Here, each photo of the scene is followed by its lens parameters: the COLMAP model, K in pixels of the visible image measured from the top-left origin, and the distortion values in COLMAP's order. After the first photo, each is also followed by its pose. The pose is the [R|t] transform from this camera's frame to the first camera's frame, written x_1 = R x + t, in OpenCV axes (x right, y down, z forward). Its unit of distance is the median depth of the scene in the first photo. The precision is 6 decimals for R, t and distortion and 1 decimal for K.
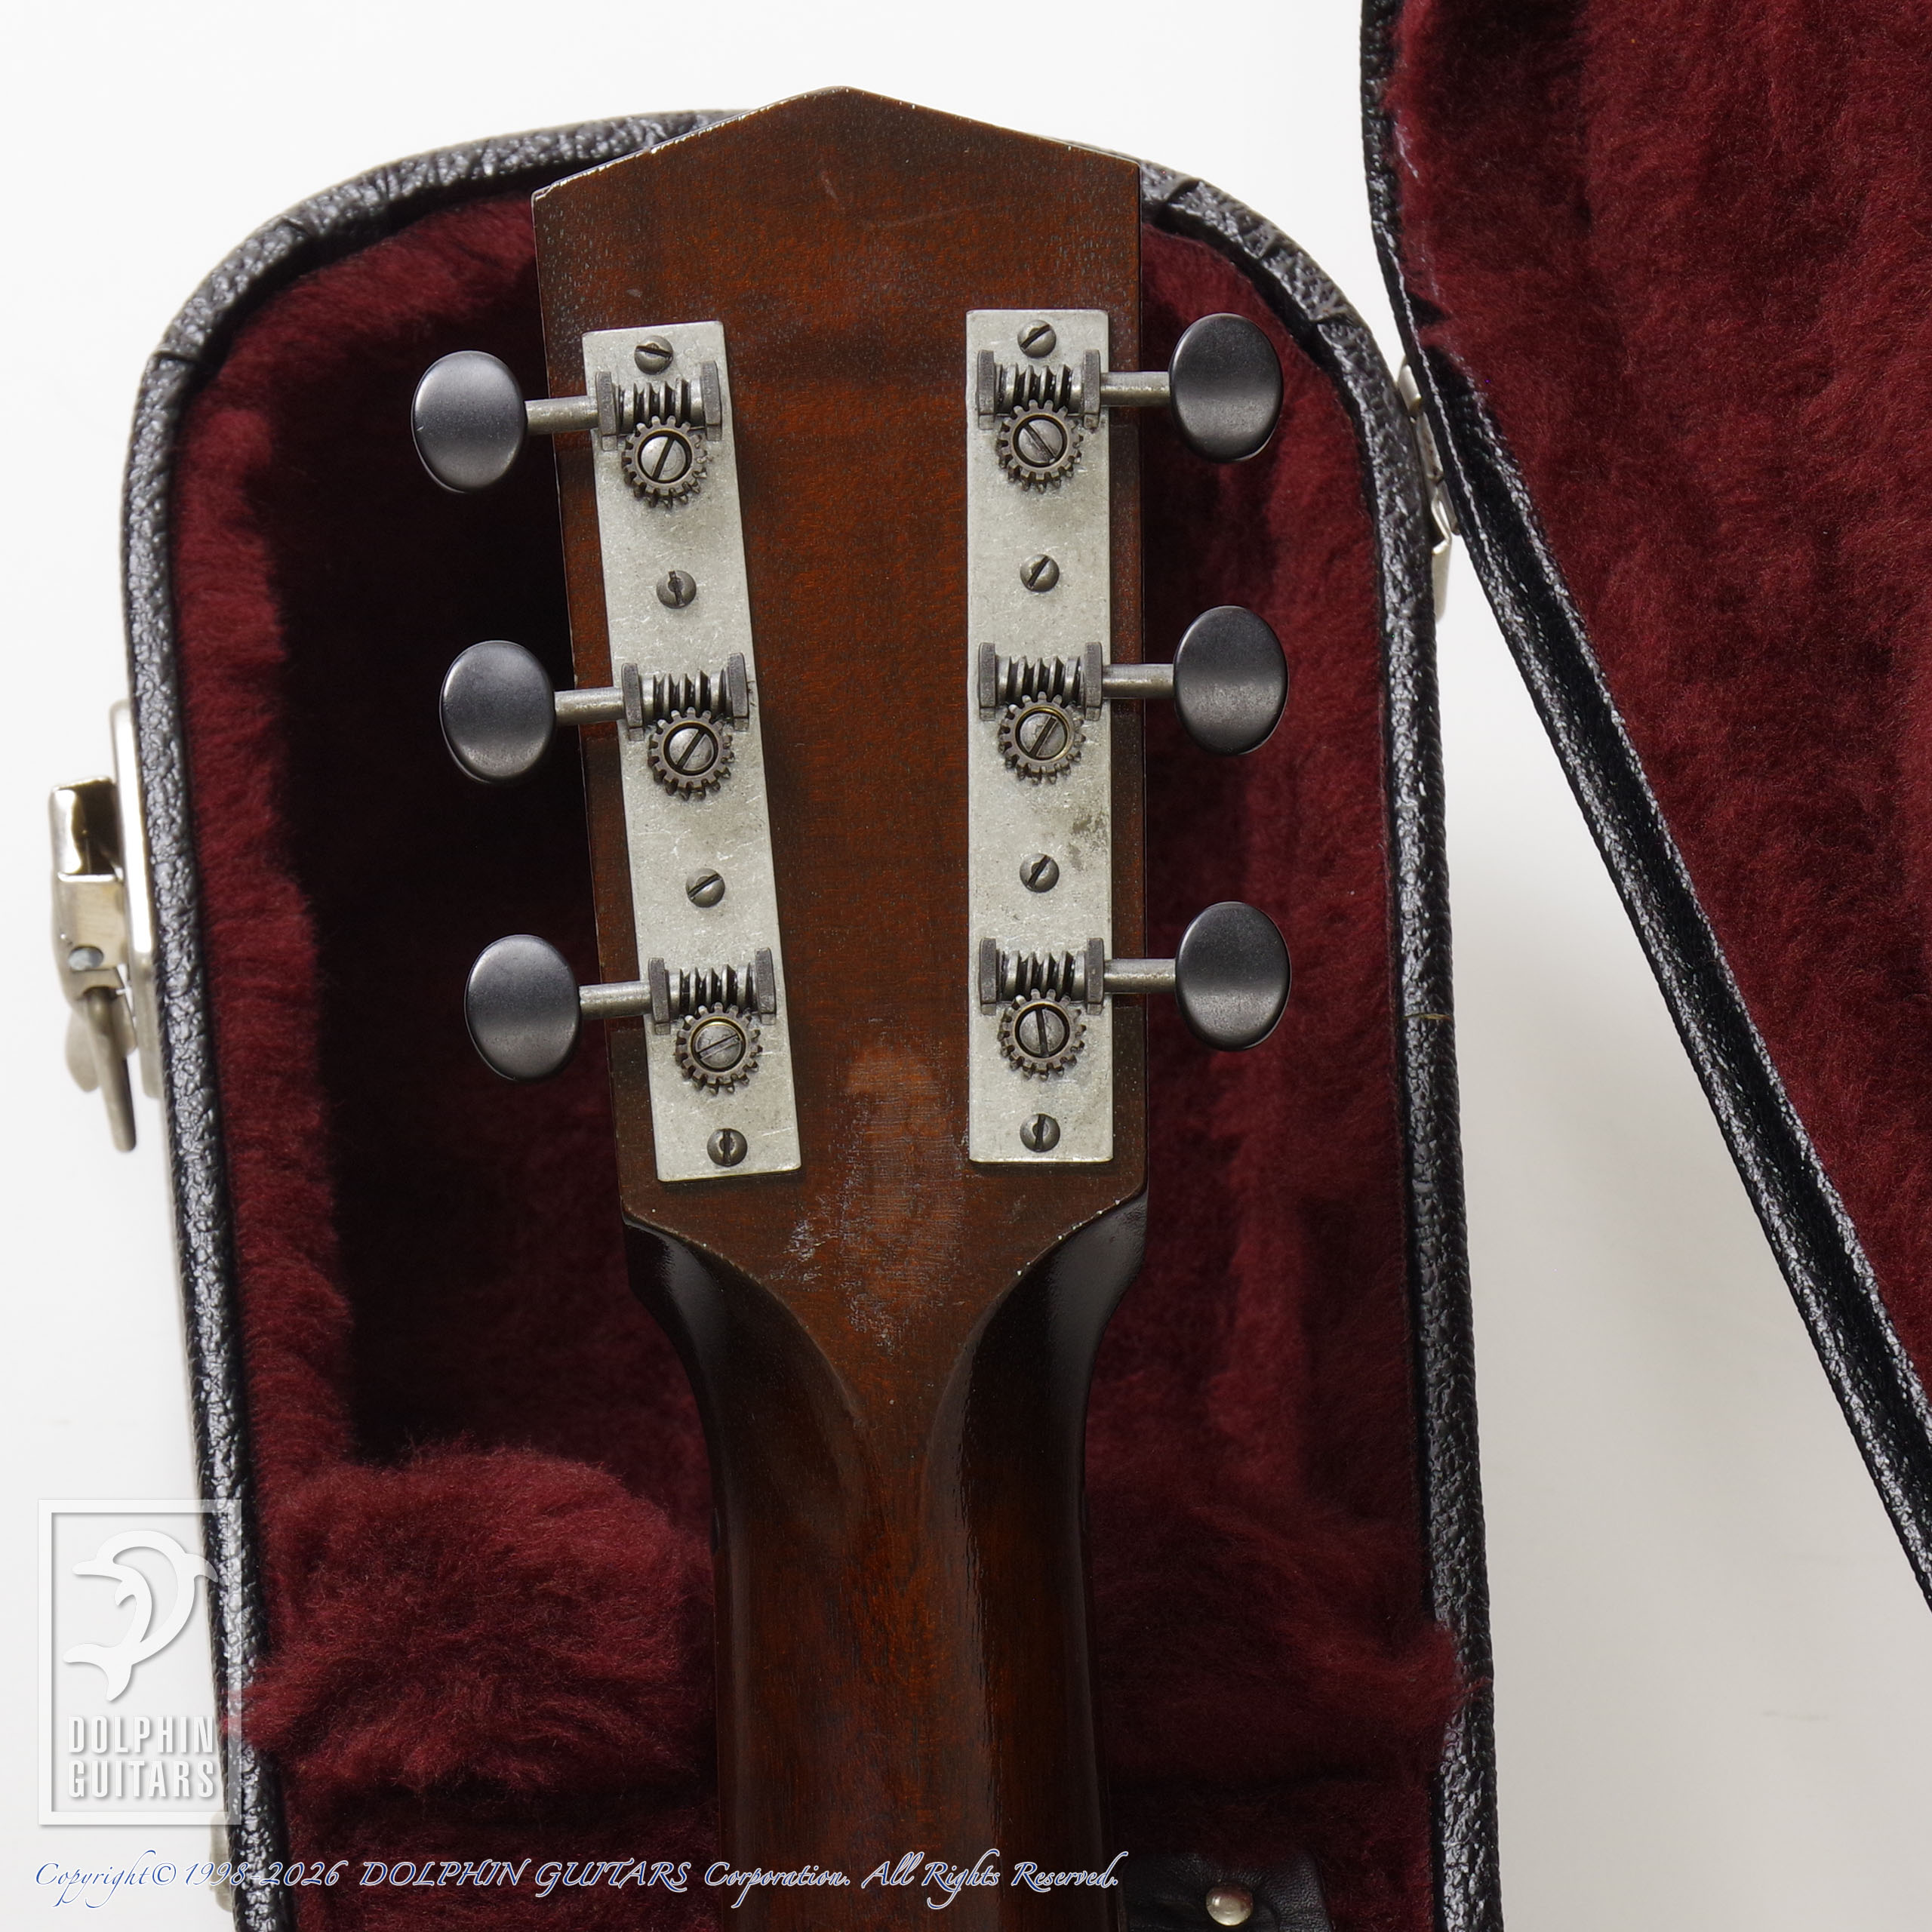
lens RADIAL K [[8292.8, 0, 1059.0], [0, 8292.8, 908.2], [0, 0, 1]] dist [-0.002967, 5.501206]
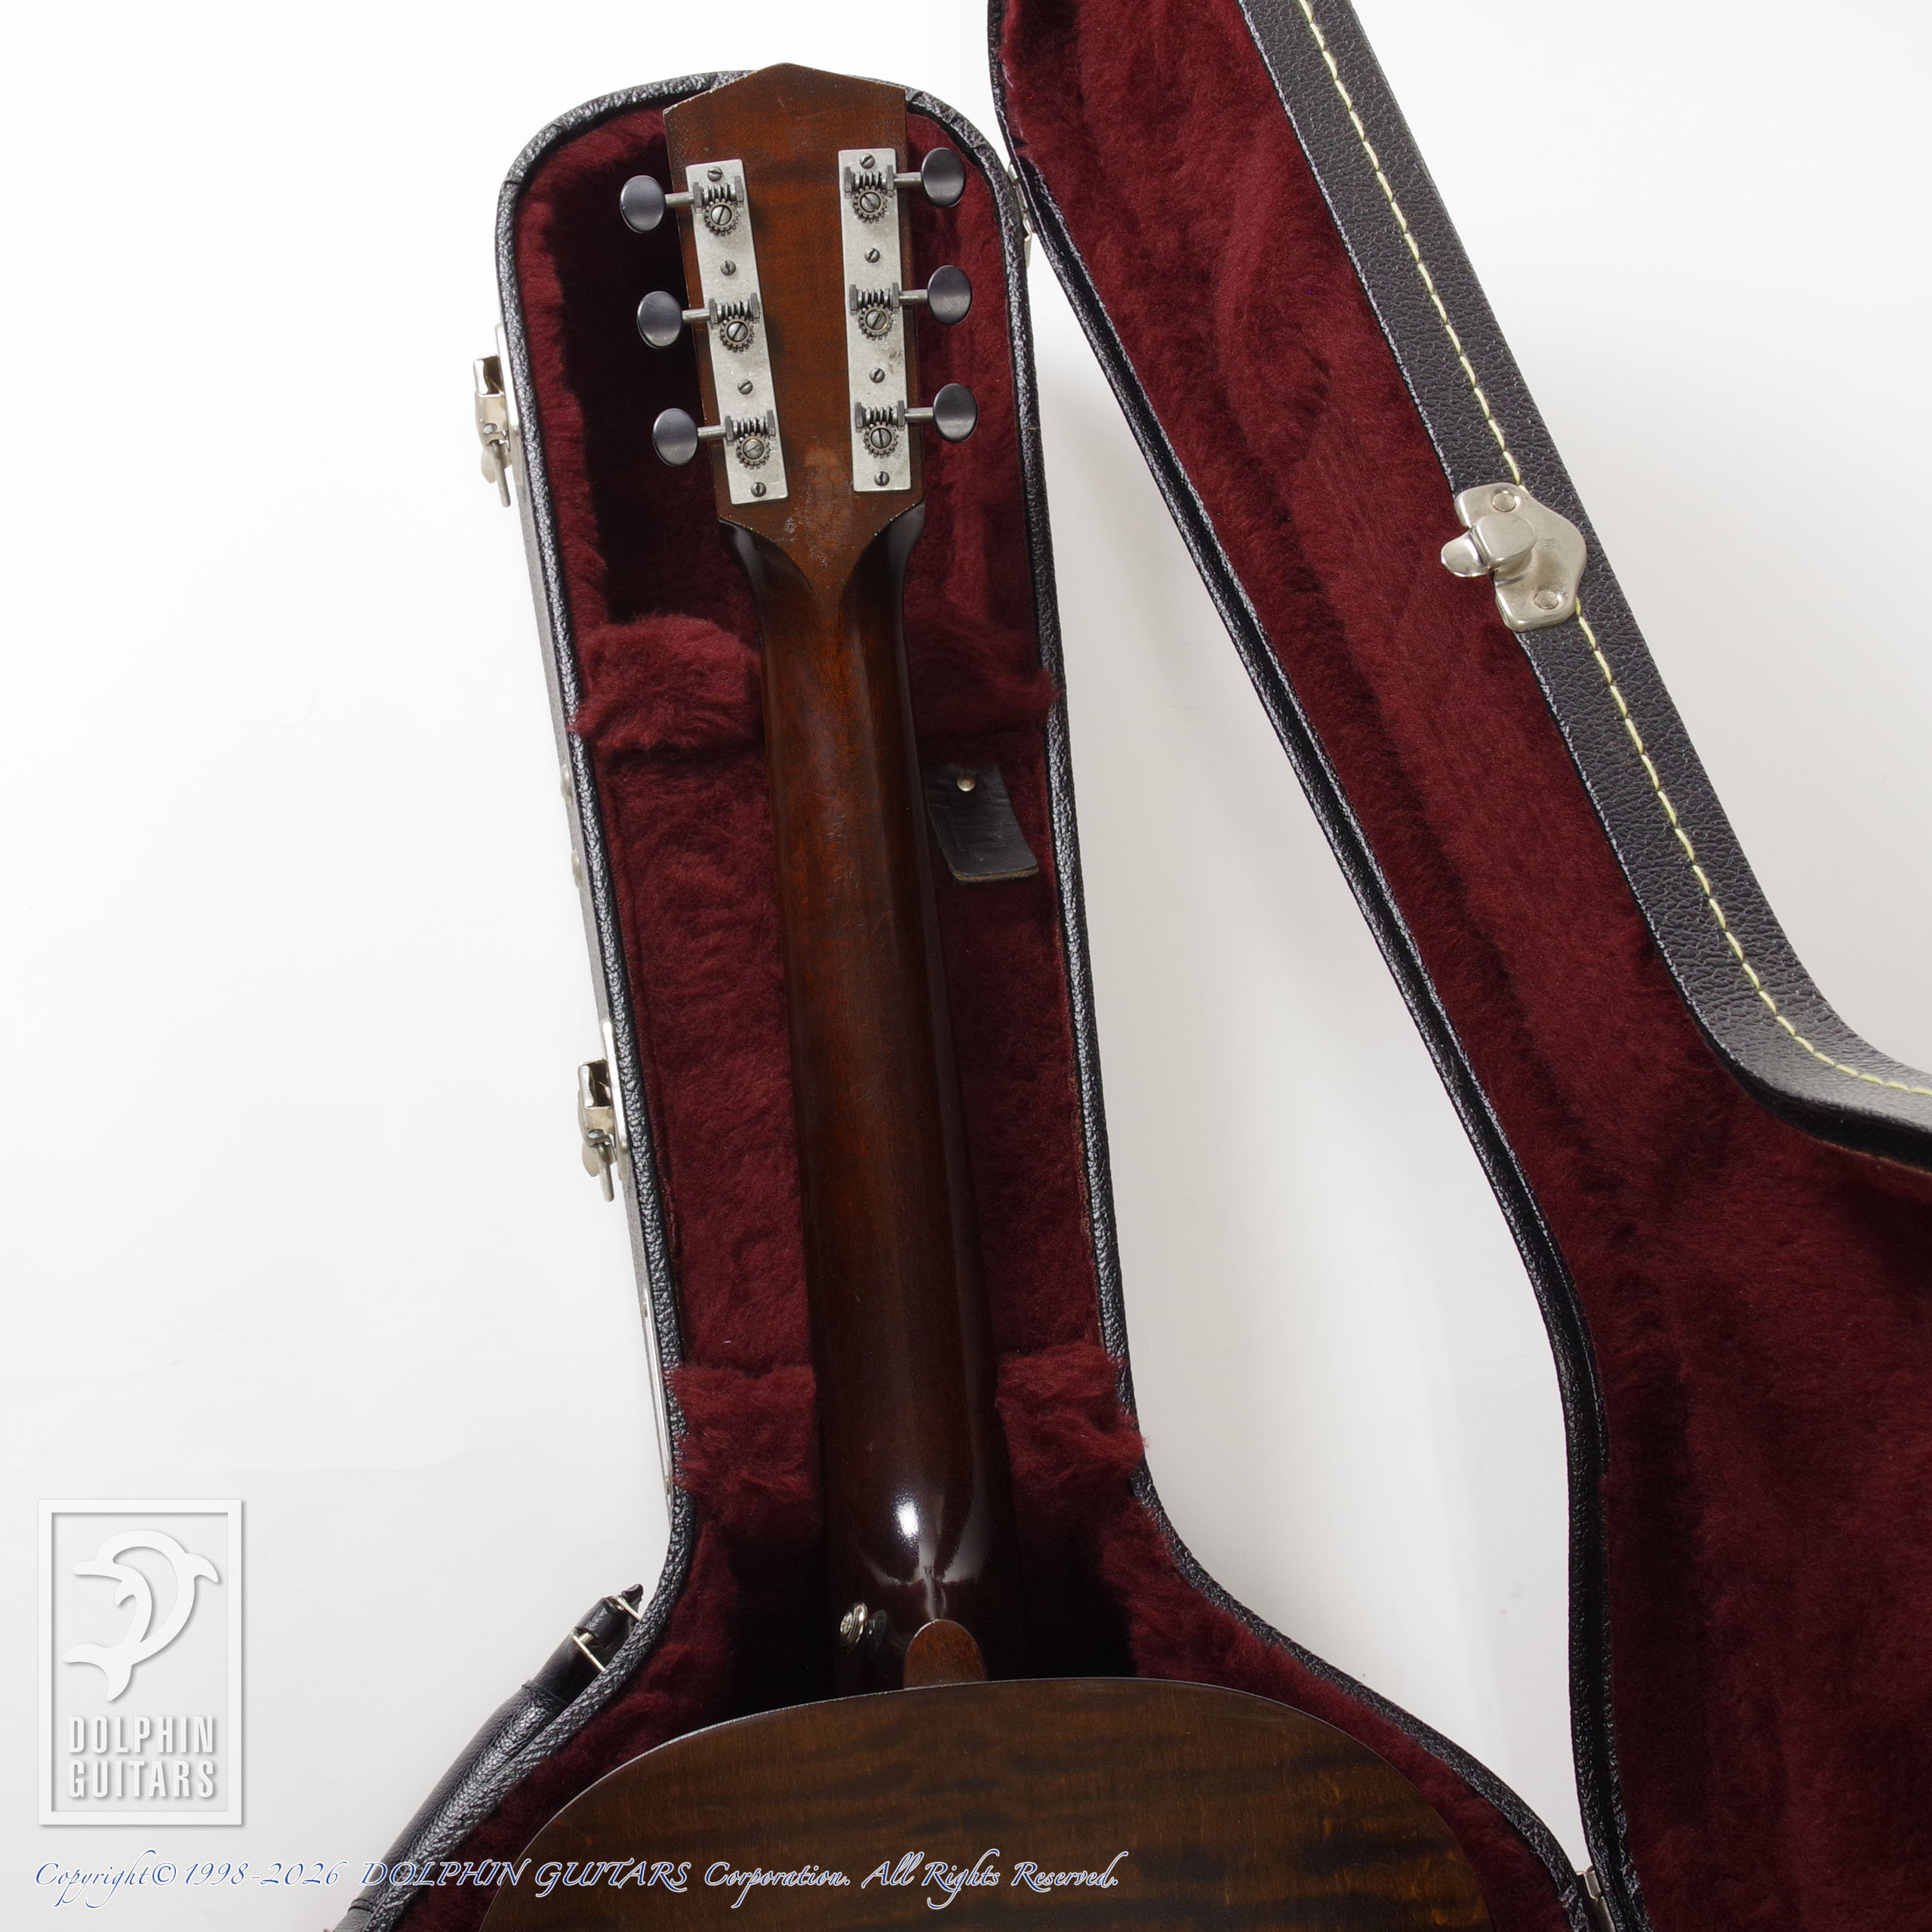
lens RADIAL K [[3674.1, 0, 892.0], [0, 3674.1, 907.4], [0, 0, 1]] dist [-0.082608, 0.169693]
pose [[0.999046, -0.042906, 0.008074, -0.012340], [0.041422, 0.989944, 0.135261, 0.004691], [-0.013796, -0.134798, 0.990777, -0.114001]]
